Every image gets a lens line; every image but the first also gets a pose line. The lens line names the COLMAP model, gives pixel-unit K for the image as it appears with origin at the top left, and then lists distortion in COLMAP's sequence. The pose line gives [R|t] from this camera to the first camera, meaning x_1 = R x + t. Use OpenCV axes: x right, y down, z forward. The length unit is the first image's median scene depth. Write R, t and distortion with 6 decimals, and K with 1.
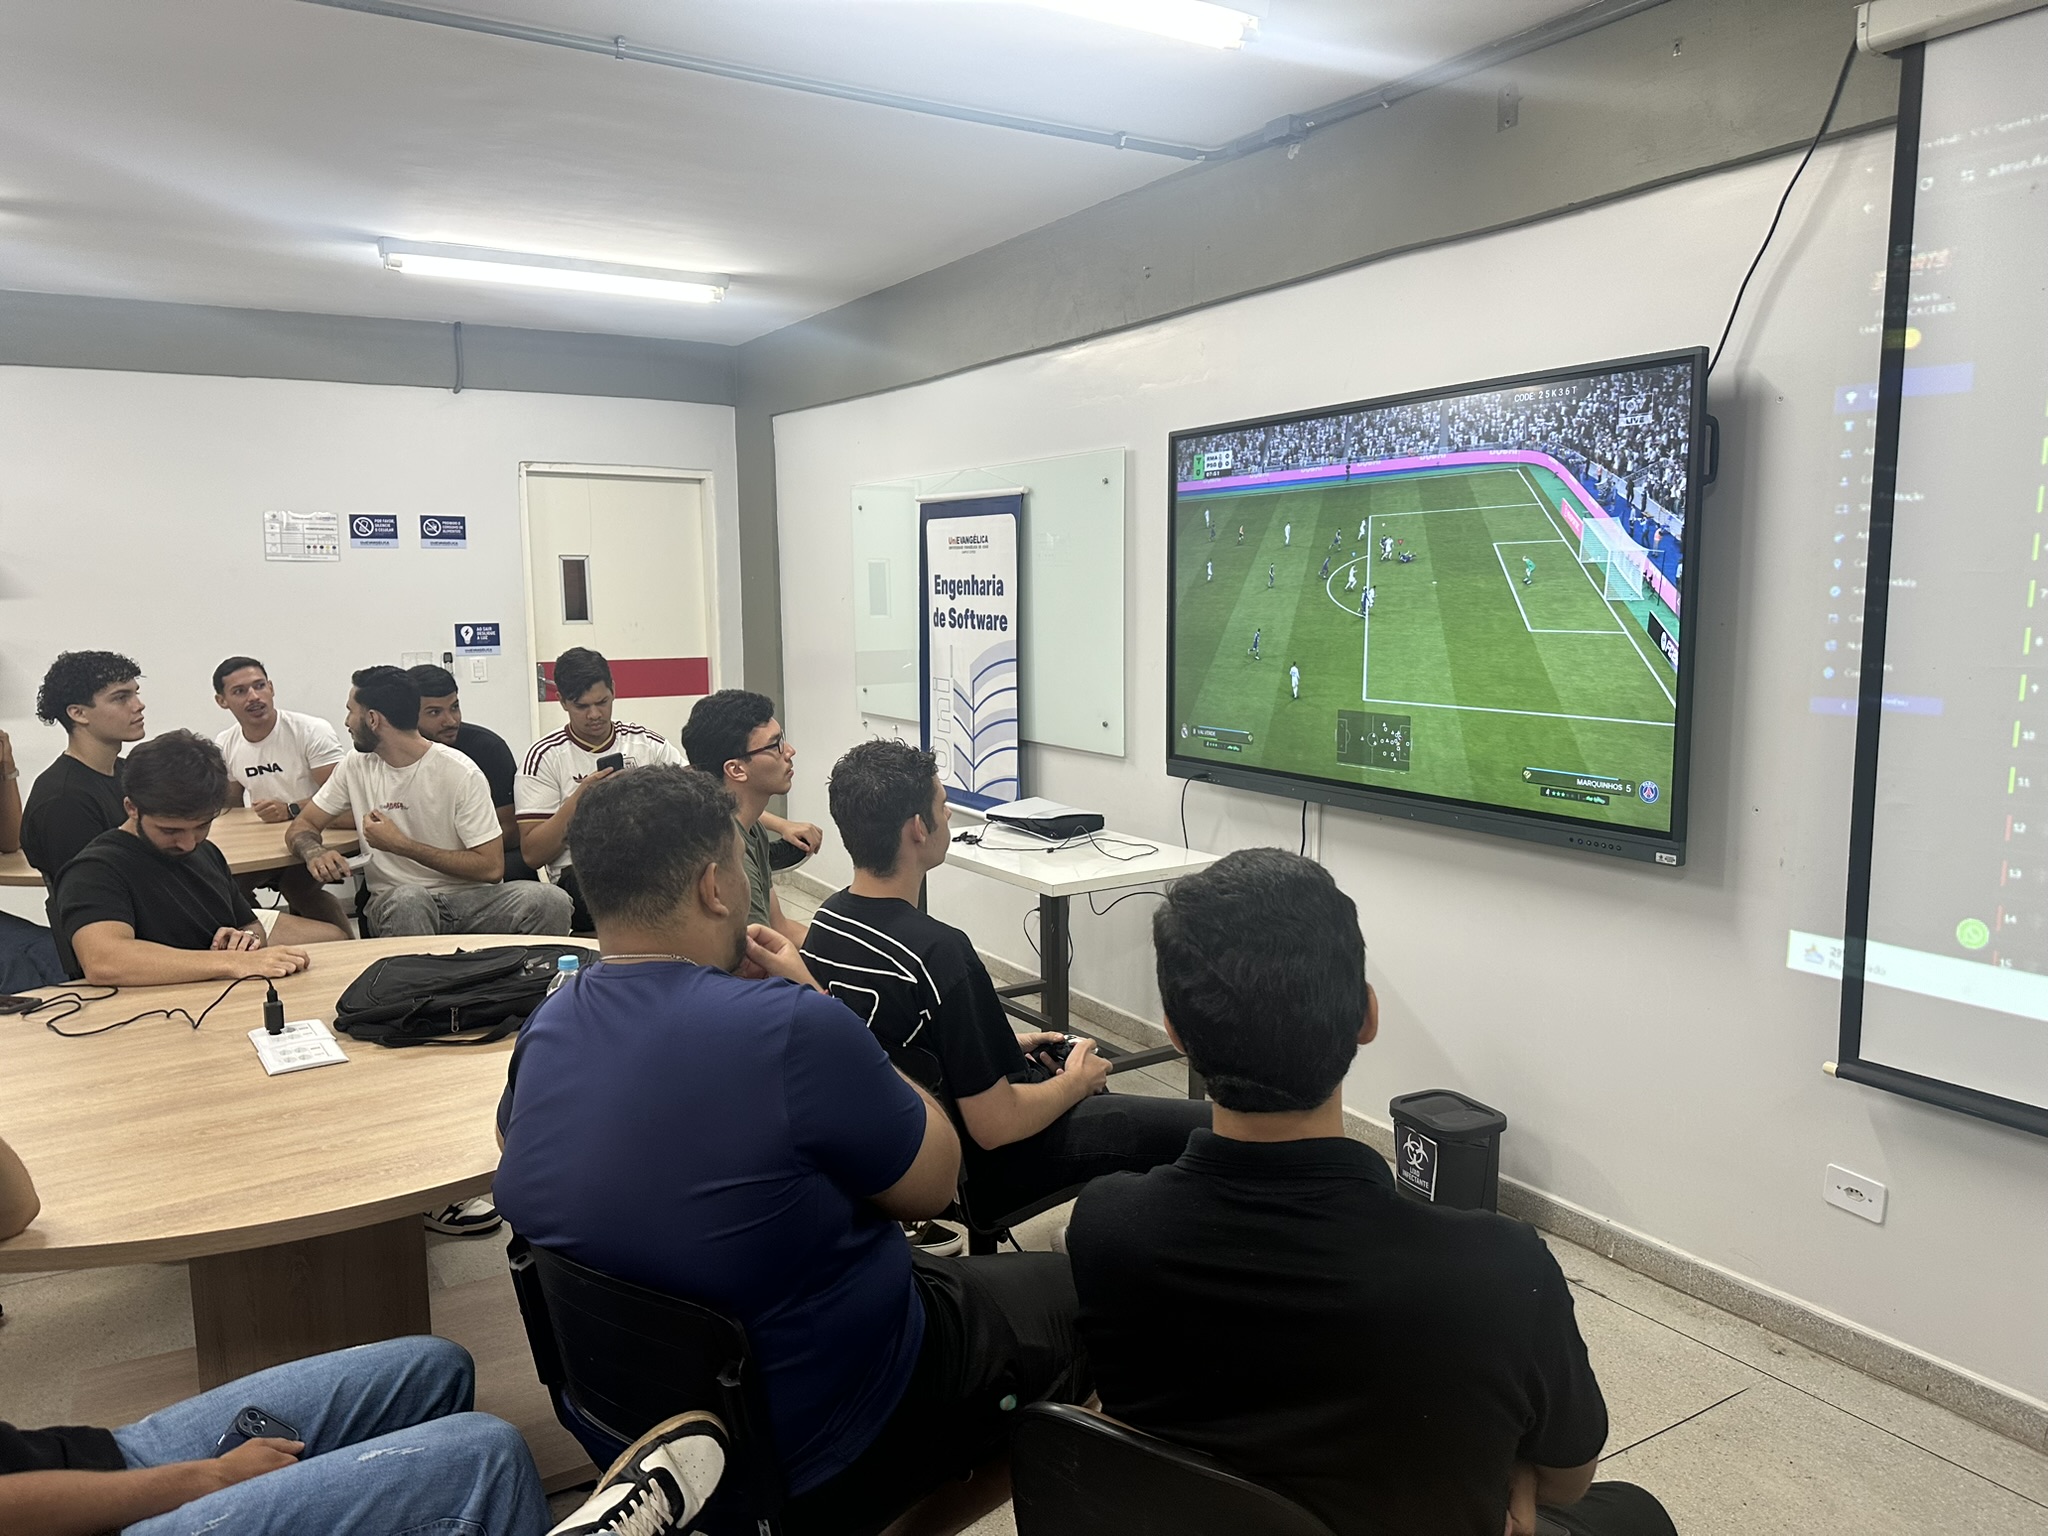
lens RADIAL K [[1418.1, 0, 1016.7], [0, 1418.1, 780.0], [0, 0, 1]] dist [-0.000752, -0.003352]
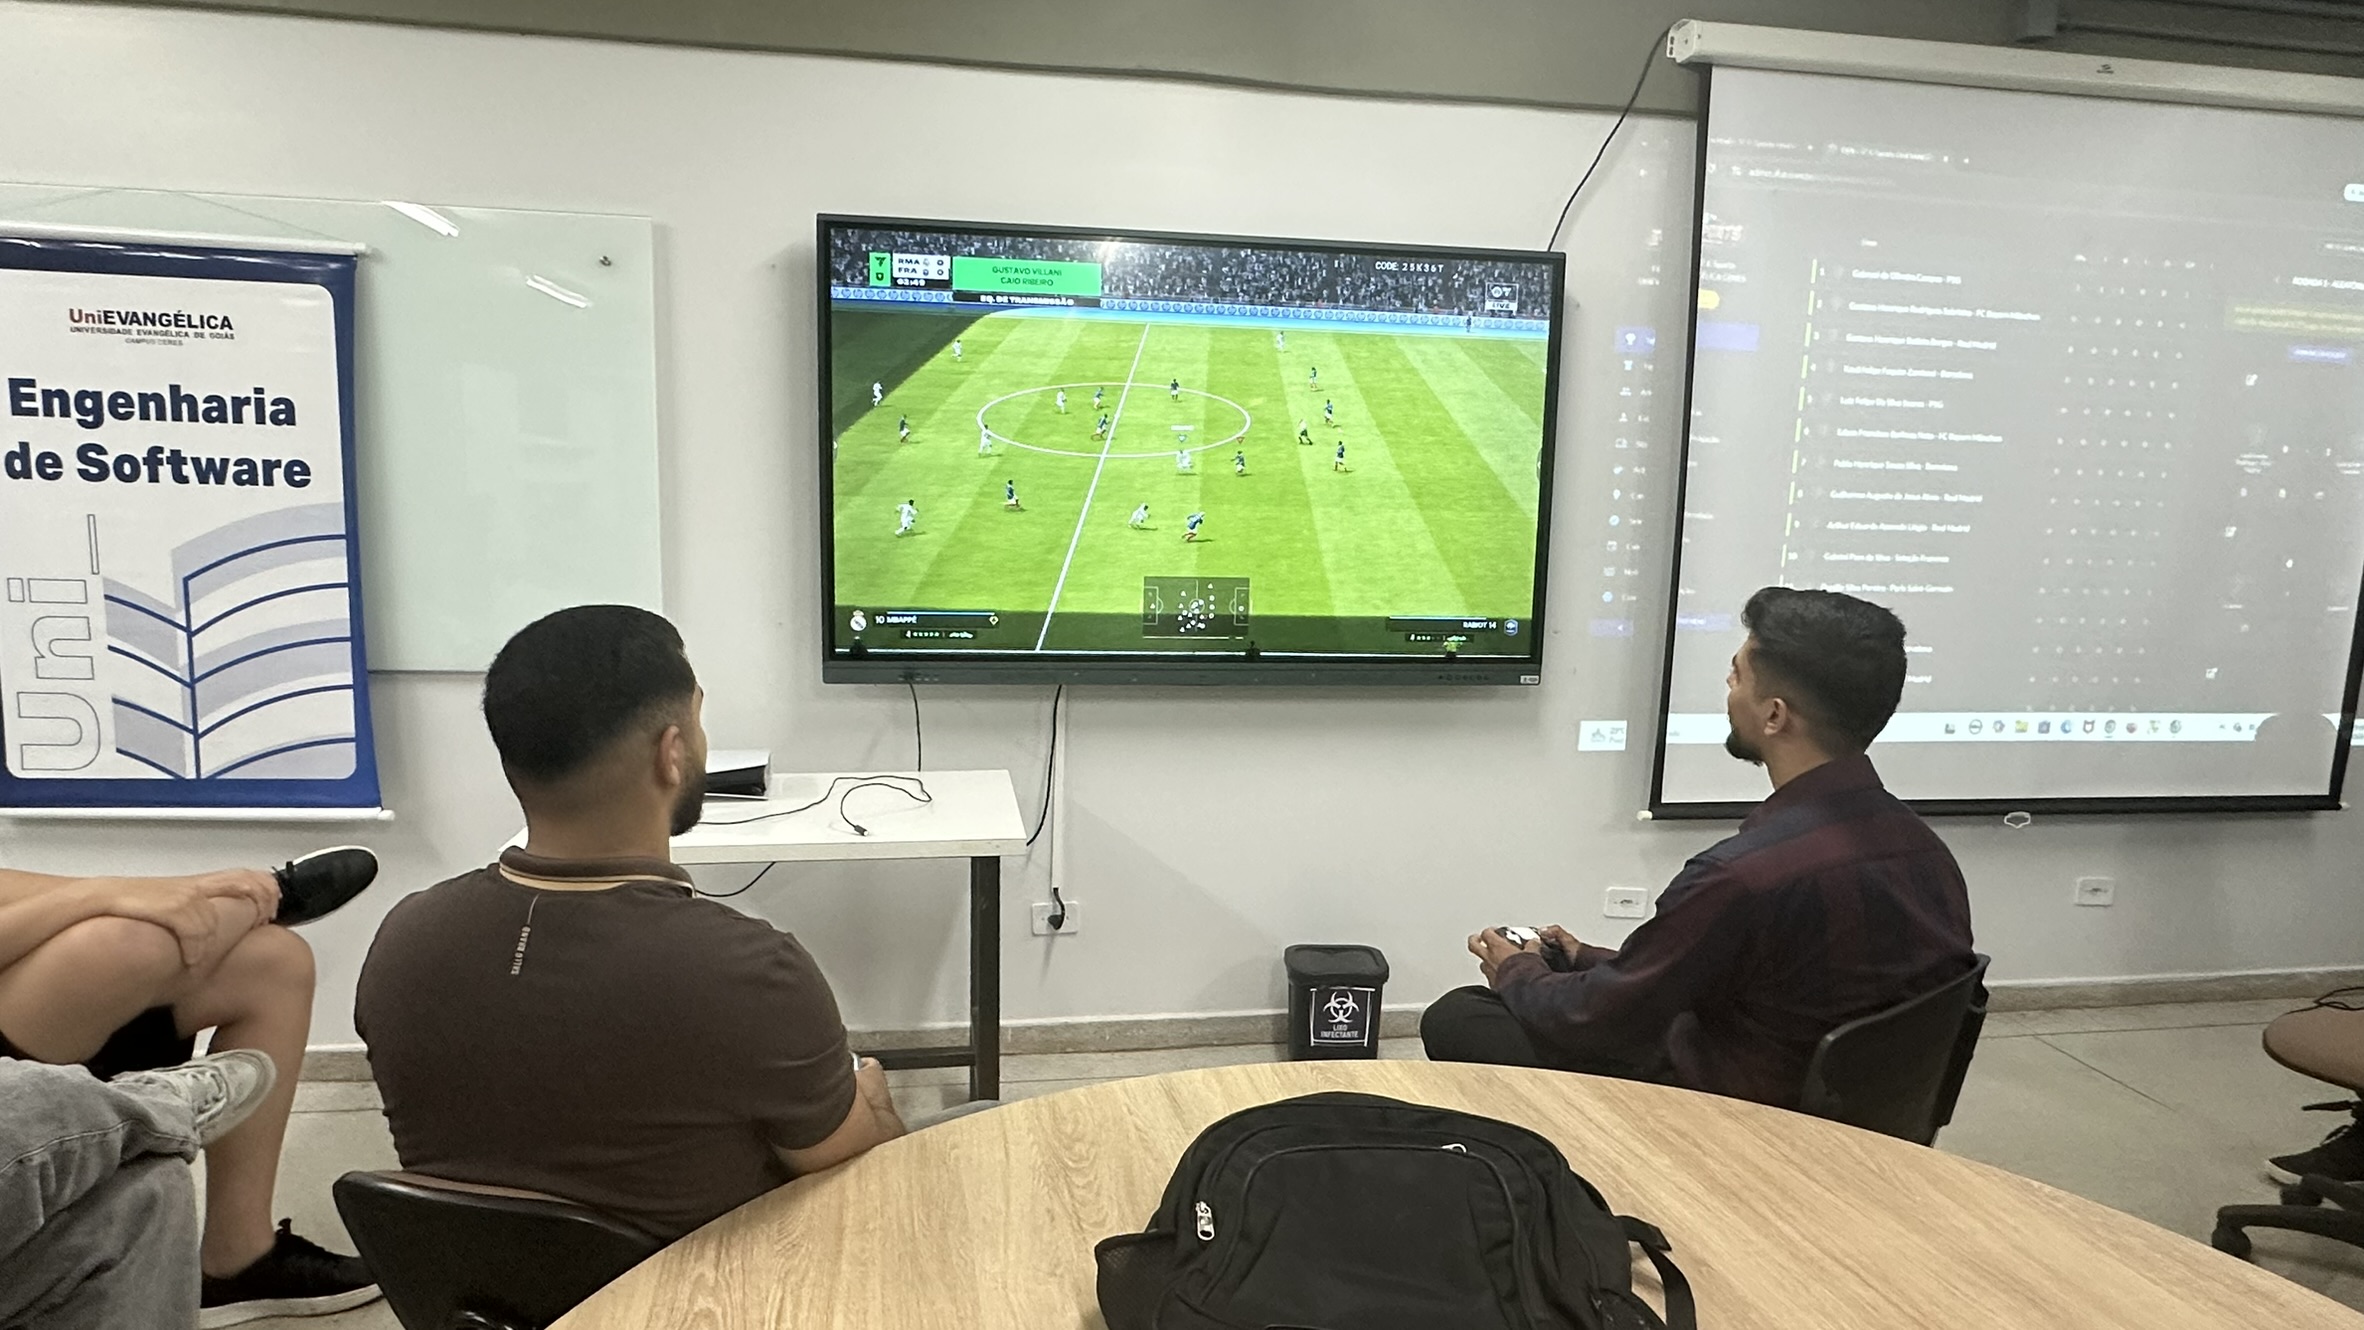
lens RADIAL K [[1450.0, 0, 1170.5], [0, 1450.0, 700.8], [0, 0, 1]] dist [0.014069, -0.002980]
pose [[0.370772, -0.114393, 0.921652, -0.437047], [0.100452, 0.991503, 0.082652, -0.032193], [-0.923276, 0.061936, 0.379112, 0.450839]]
